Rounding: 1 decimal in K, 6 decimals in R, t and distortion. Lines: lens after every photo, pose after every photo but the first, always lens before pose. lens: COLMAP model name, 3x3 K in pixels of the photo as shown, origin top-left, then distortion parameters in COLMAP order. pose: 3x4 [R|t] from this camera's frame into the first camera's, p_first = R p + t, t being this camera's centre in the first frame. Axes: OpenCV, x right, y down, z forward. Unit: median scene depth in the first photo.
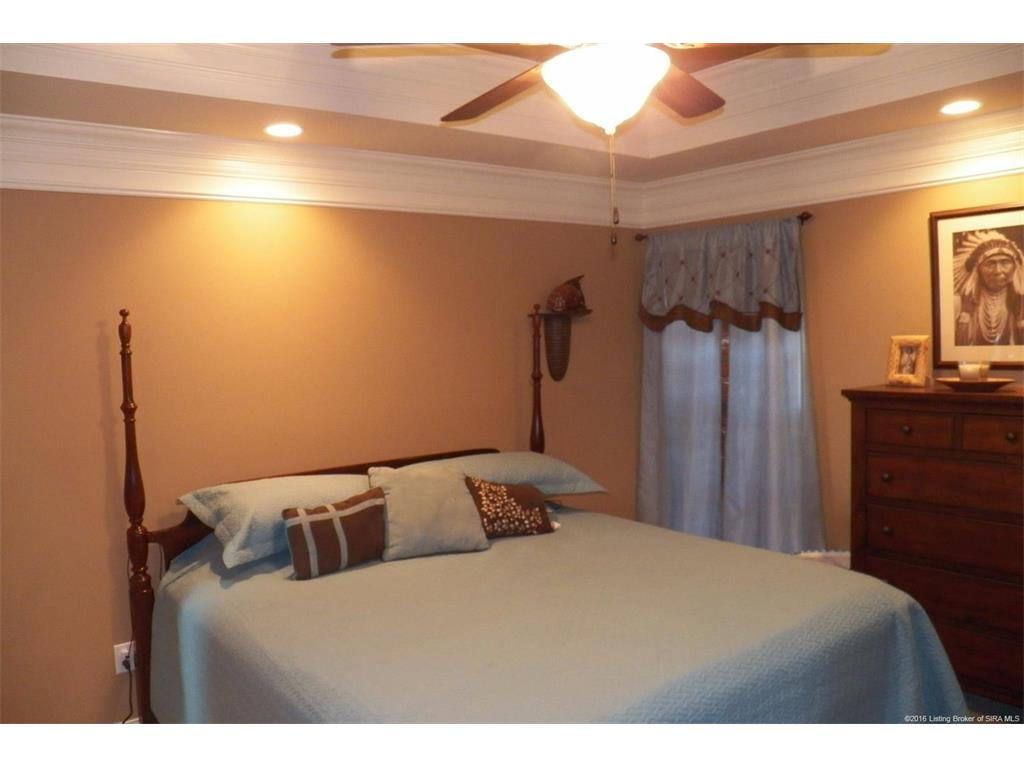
lens RADIAL K [[838.2, 0, 503.7], [0, 838.2, 384.1], [0, 0, 1]] dist [-0.125827, 0.082065]
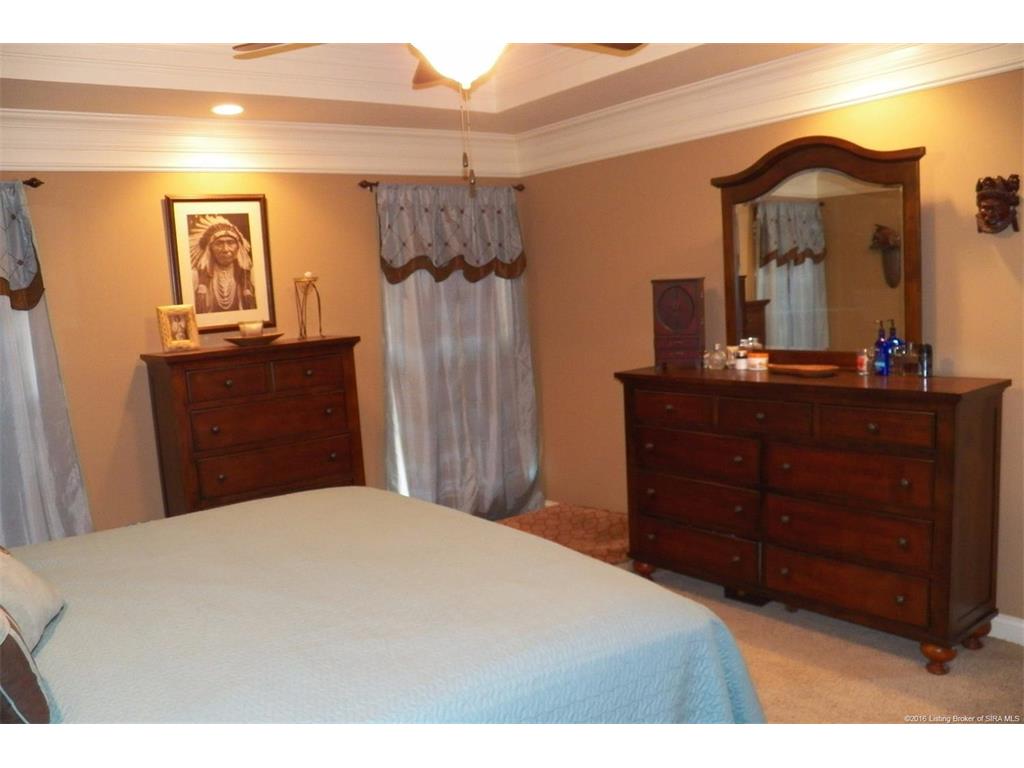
lens RADIAL K [[838.2, 0, 510.0], [0, 838.2, 383.7], [0, 0, 1]] dist [-0.125827, 0.082065]
pose [[0.004817, -0.086743, 0.996219, -0.621616], [0.125439, 0.988414, 0.085457, 0.006664], [-0.992090, 0.124553, 0.015642, 0.567707]]
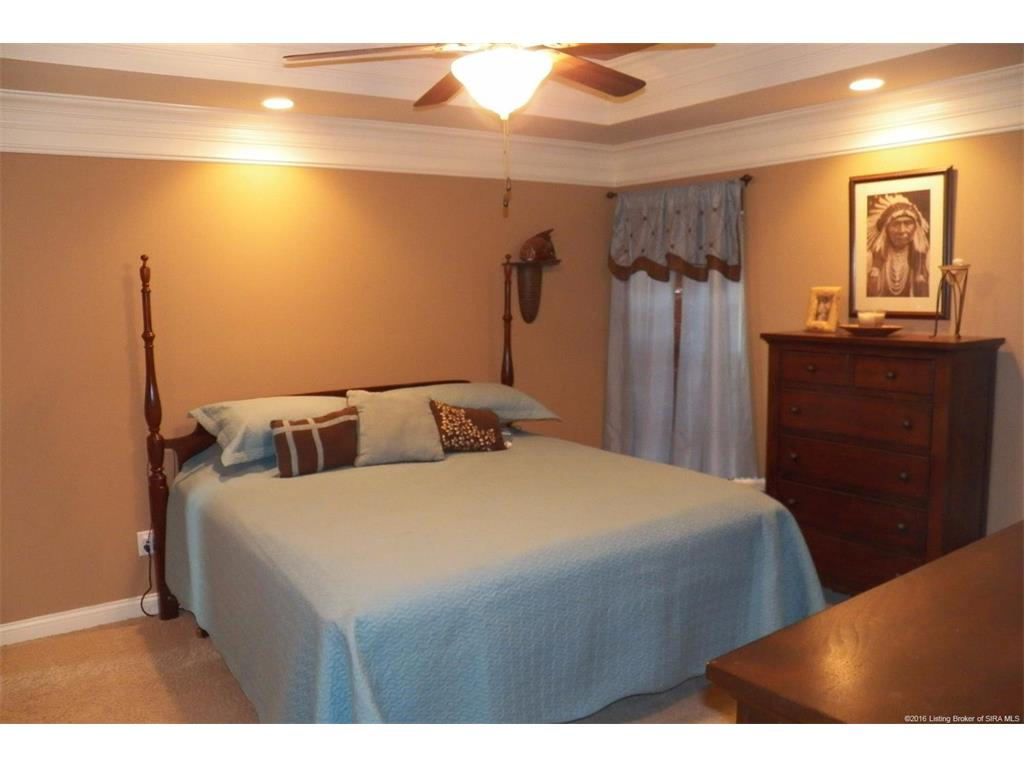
lens RADIAL K [[838.2, 0, 506.6], [0, 838.2, 385.3], [0, 0, 1]] dist [-0.125827, 0.082065]
pose [[0.998609, 0.021466, -0.048149, 0.117584], [-0.018551, 0.998015, 0.060190, 0.016406], [0.049345, -0.059213, 0.997025, -0.168577]]
